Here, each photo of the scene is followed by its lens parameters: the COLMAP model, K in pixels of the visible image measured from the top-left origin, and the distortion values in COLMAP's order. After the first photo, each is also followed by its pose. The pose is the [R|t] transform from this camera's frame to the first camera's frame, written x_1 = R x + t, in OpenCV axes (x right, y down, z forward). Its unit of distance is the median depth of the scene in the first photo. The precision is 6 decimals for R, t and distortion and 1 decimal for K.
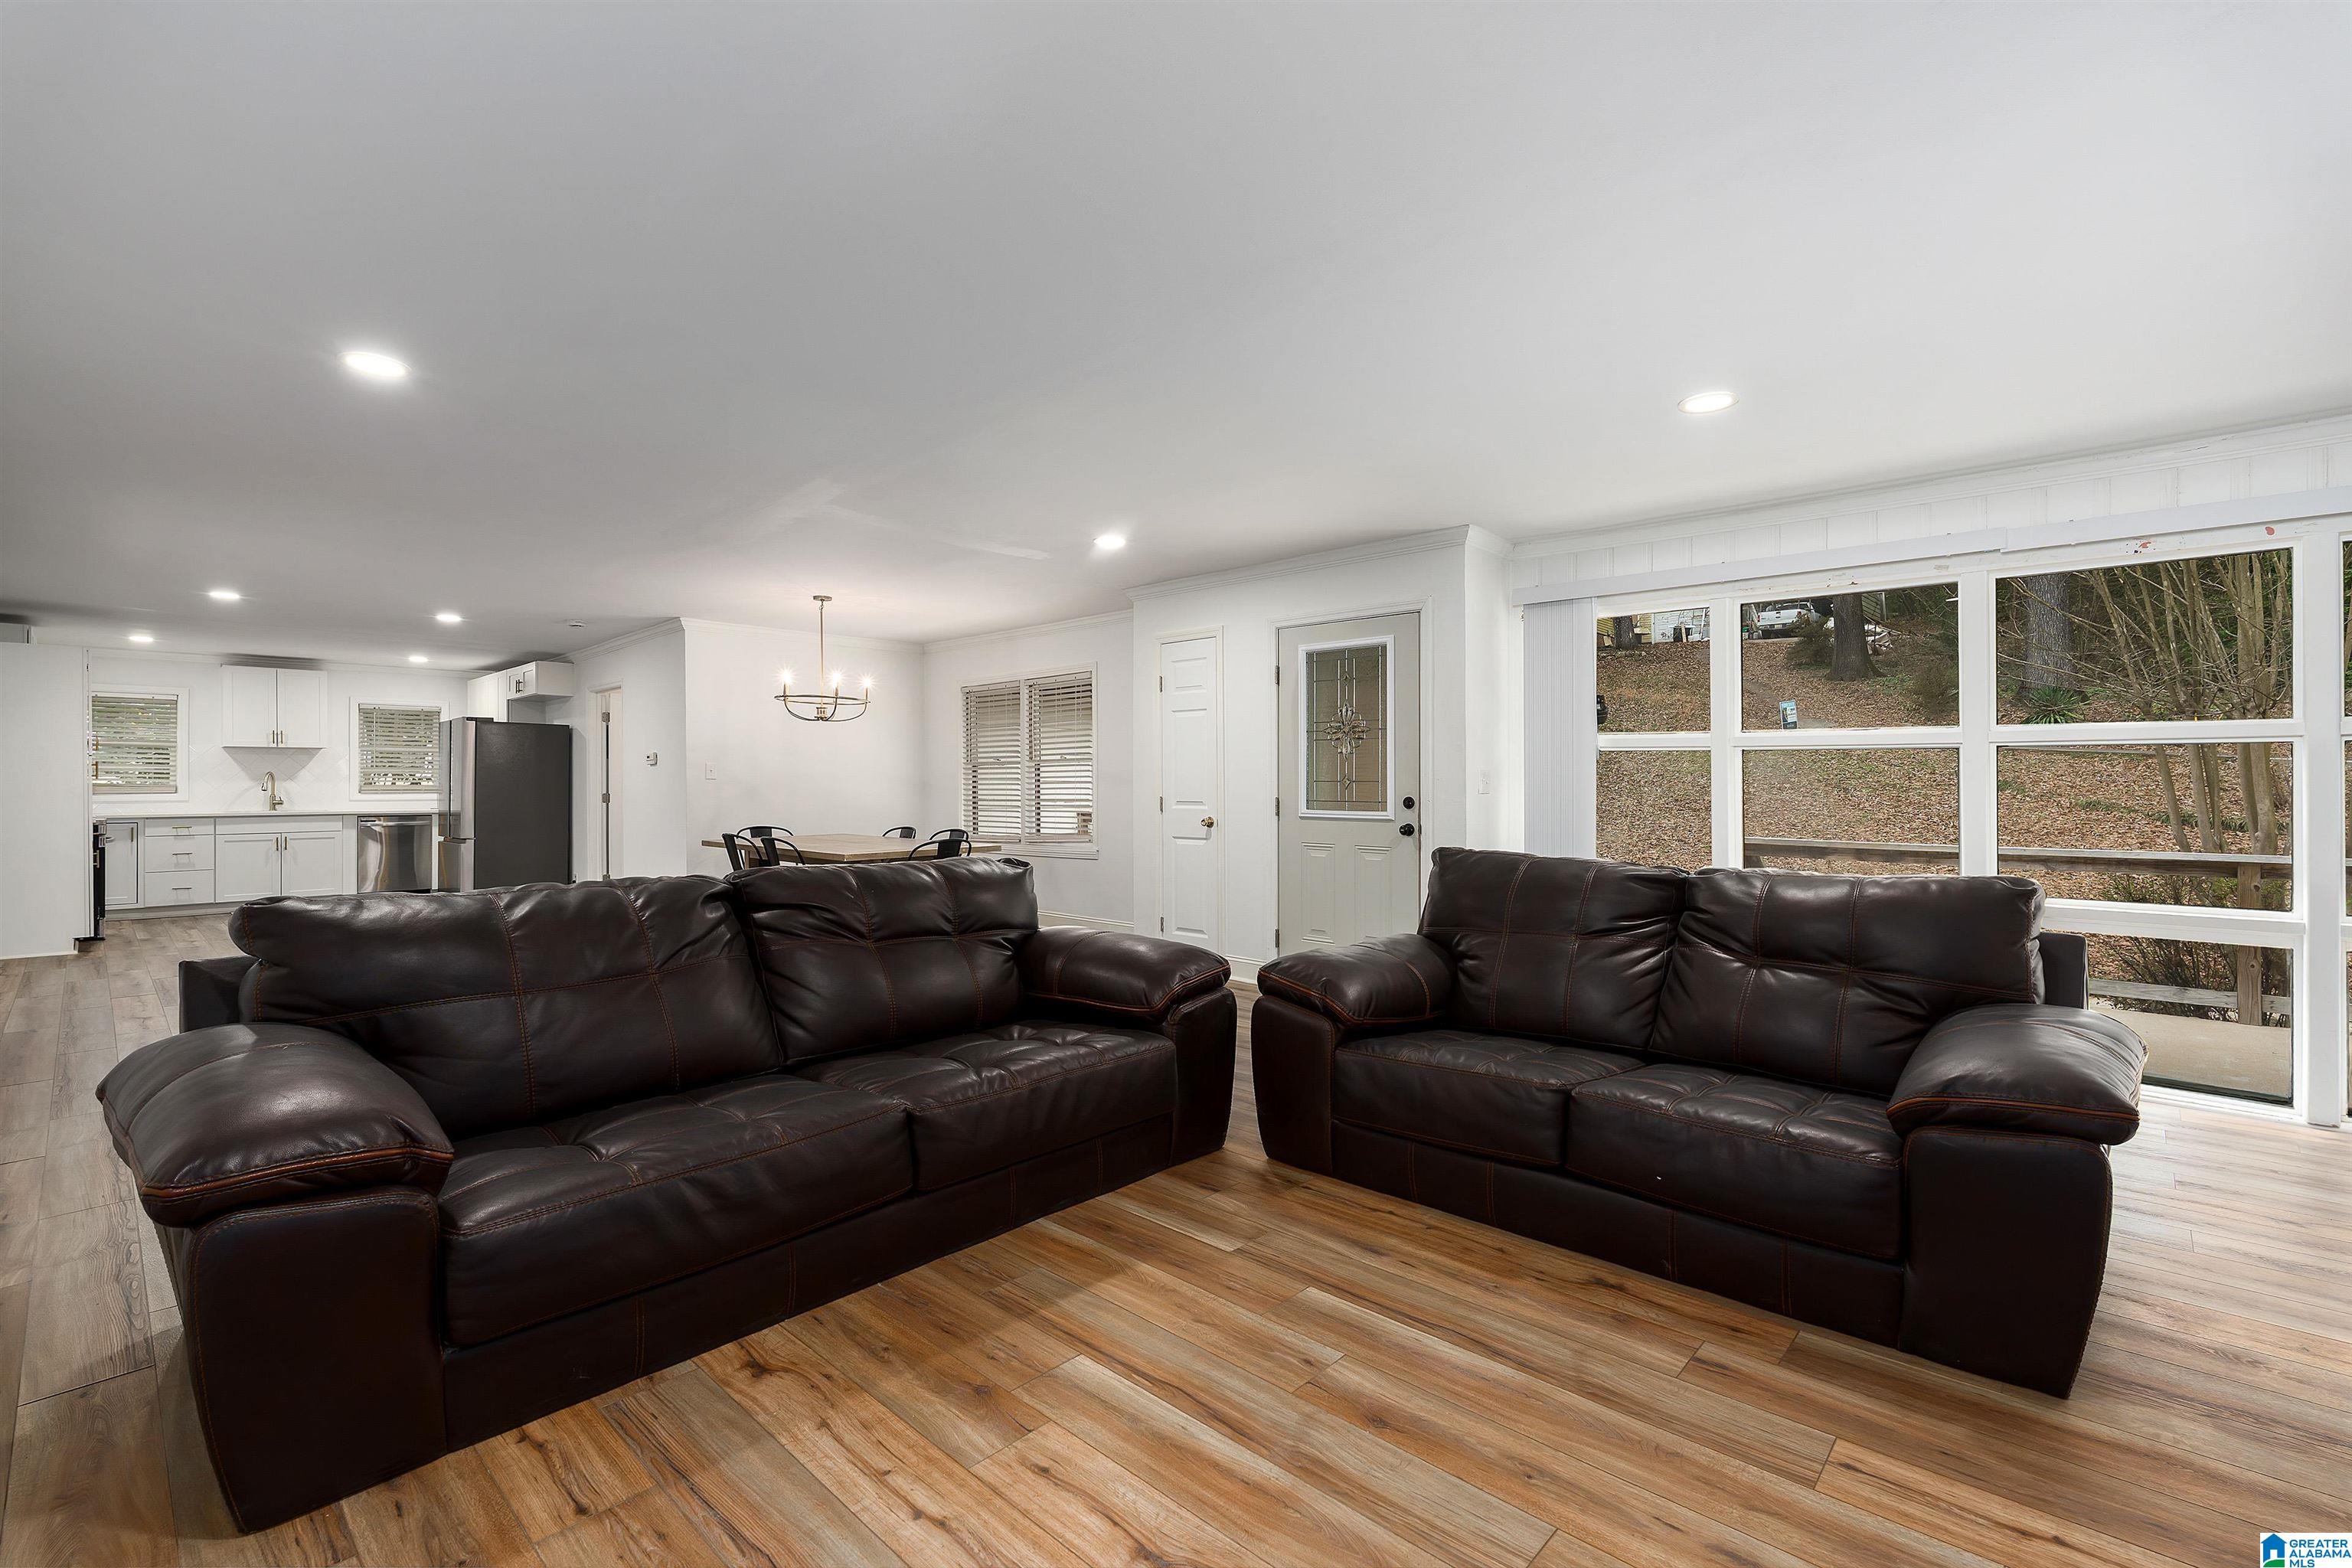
lens RADIAL K [[1031.0, 0, 1179.7], [0, 1031.0, 777.9], [0, 0, 1]] dist [-0.001417, -0.000281]
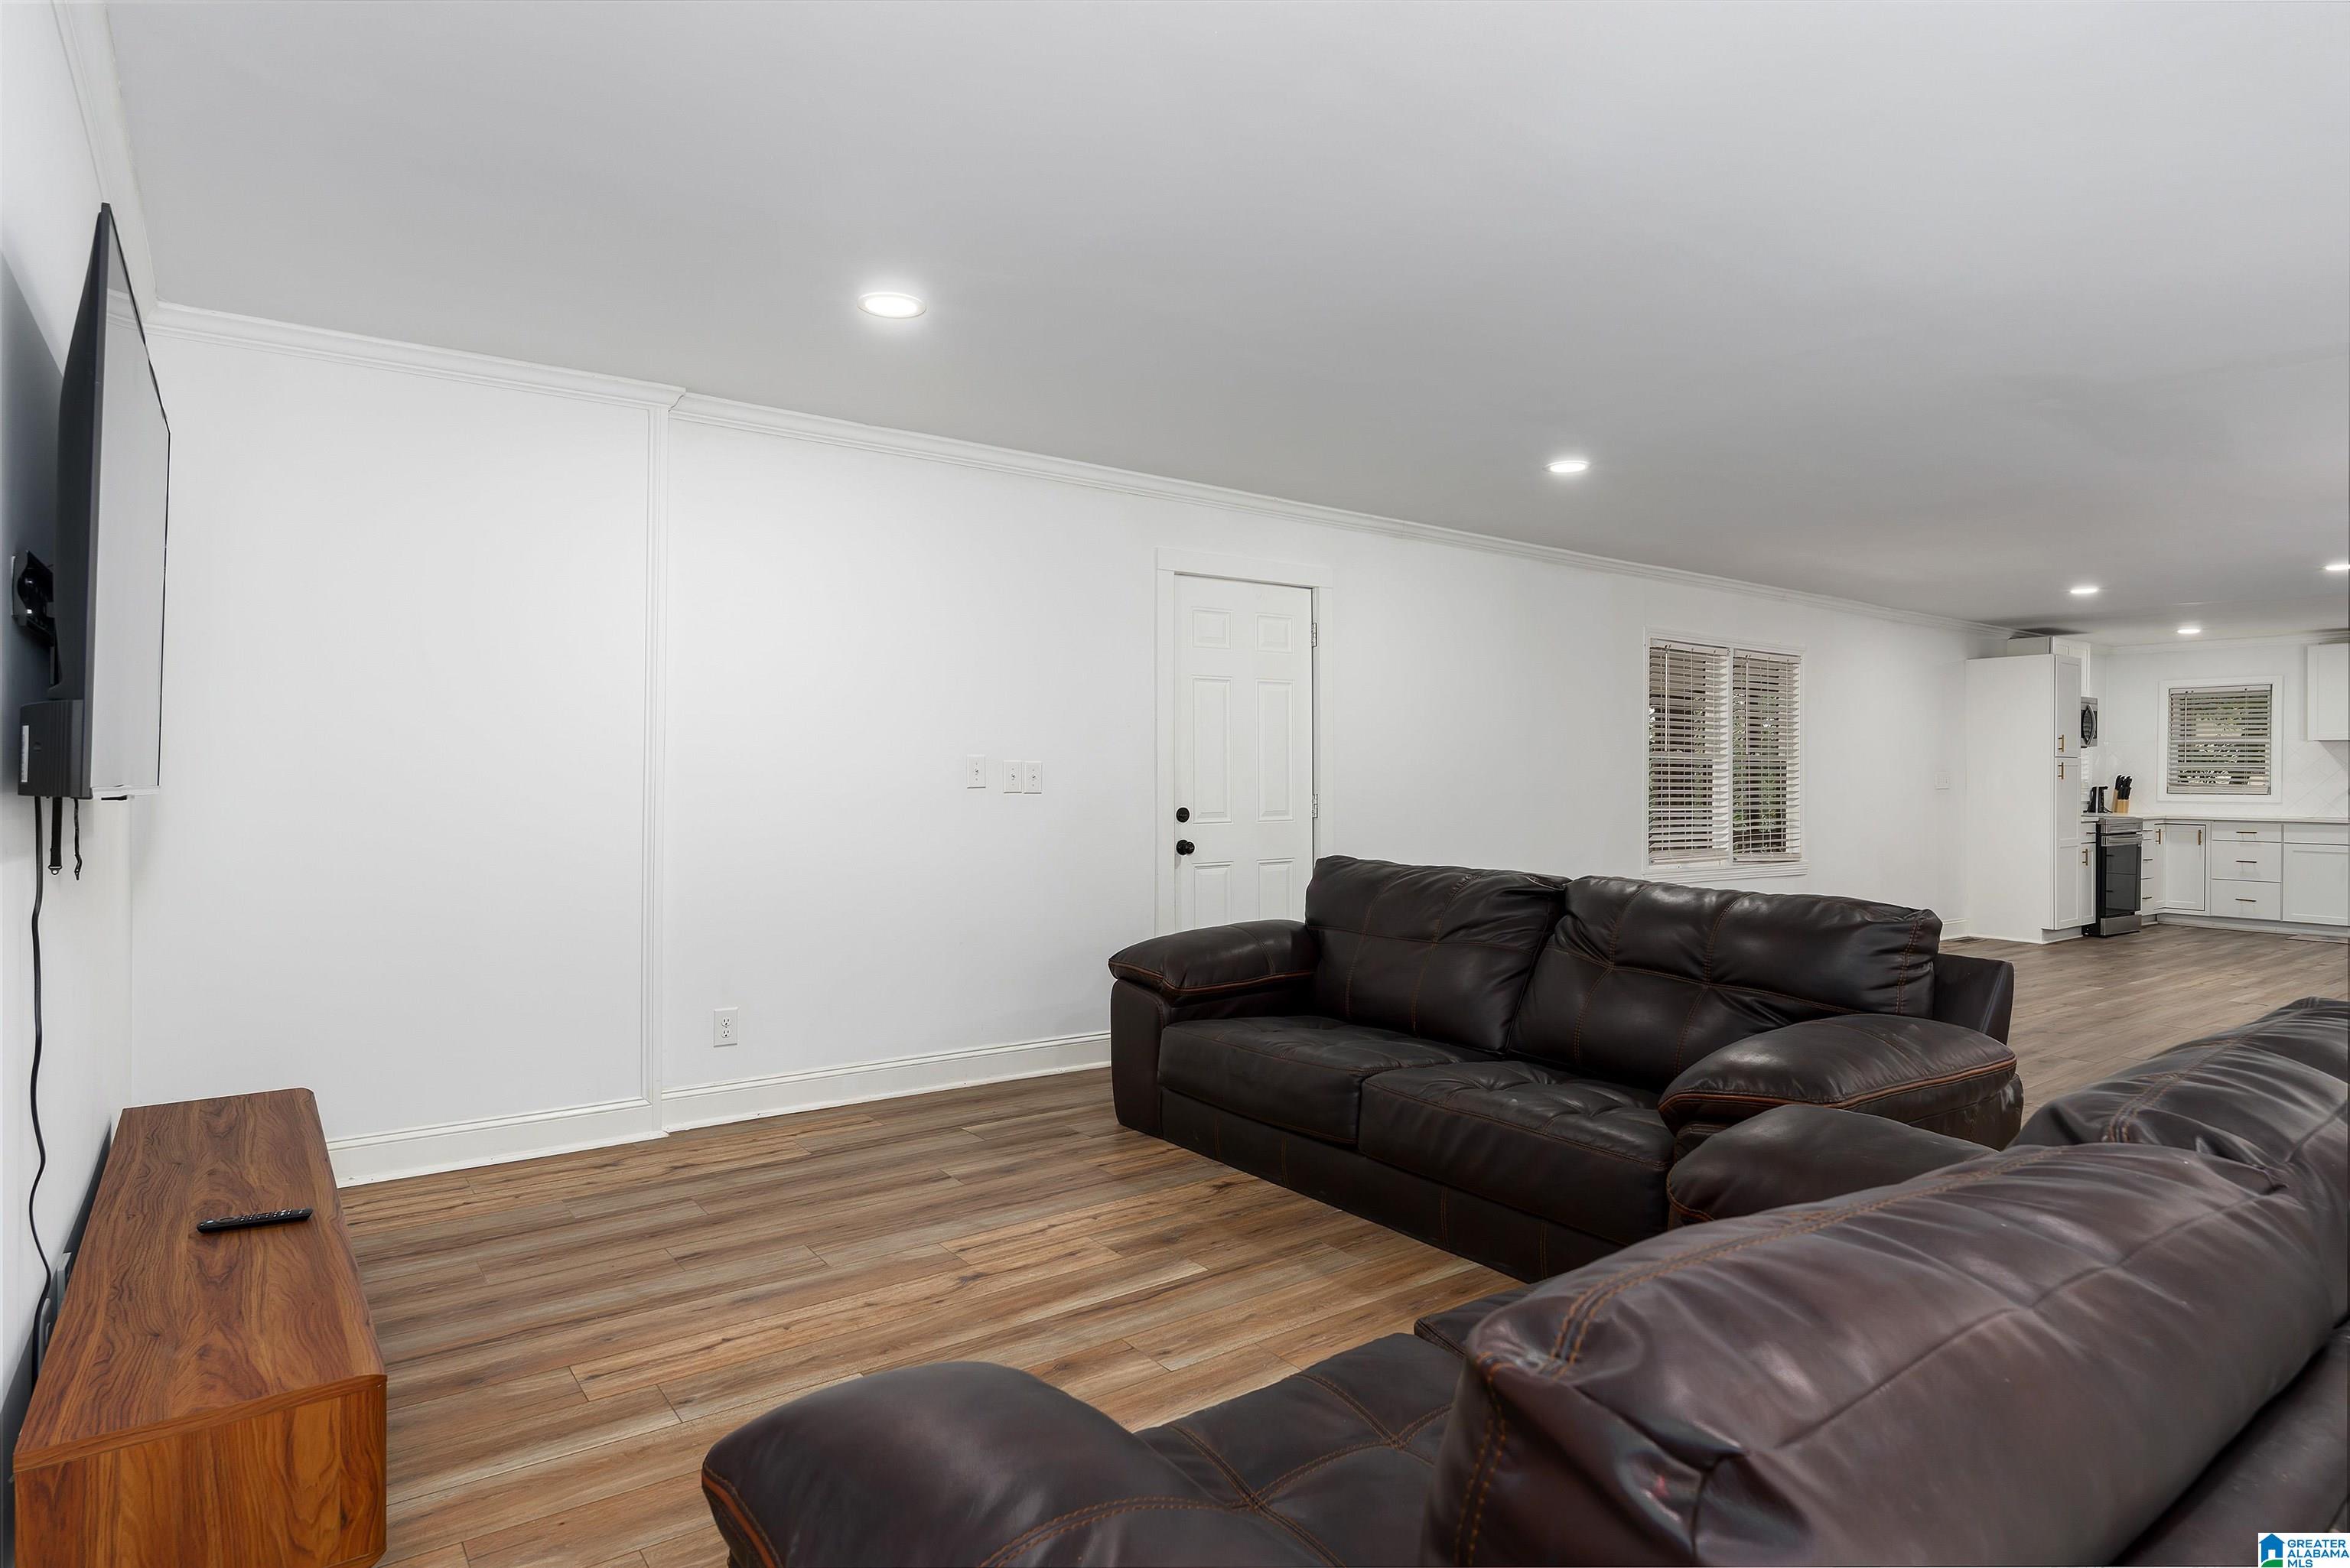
lens RADIAL K [[1307.3, 0, 1158.2], [0, 1307.3, 793.9], [0, 0, 1]] dist [-0.005978, -0.000148]
pose [[-0.204259, 0.015177, -0.978799, 1.201766], [0.002130, 0.999884, 0.015059, -0.016961], [0.978914, 0.000992, -0.204268, 1.073598]]
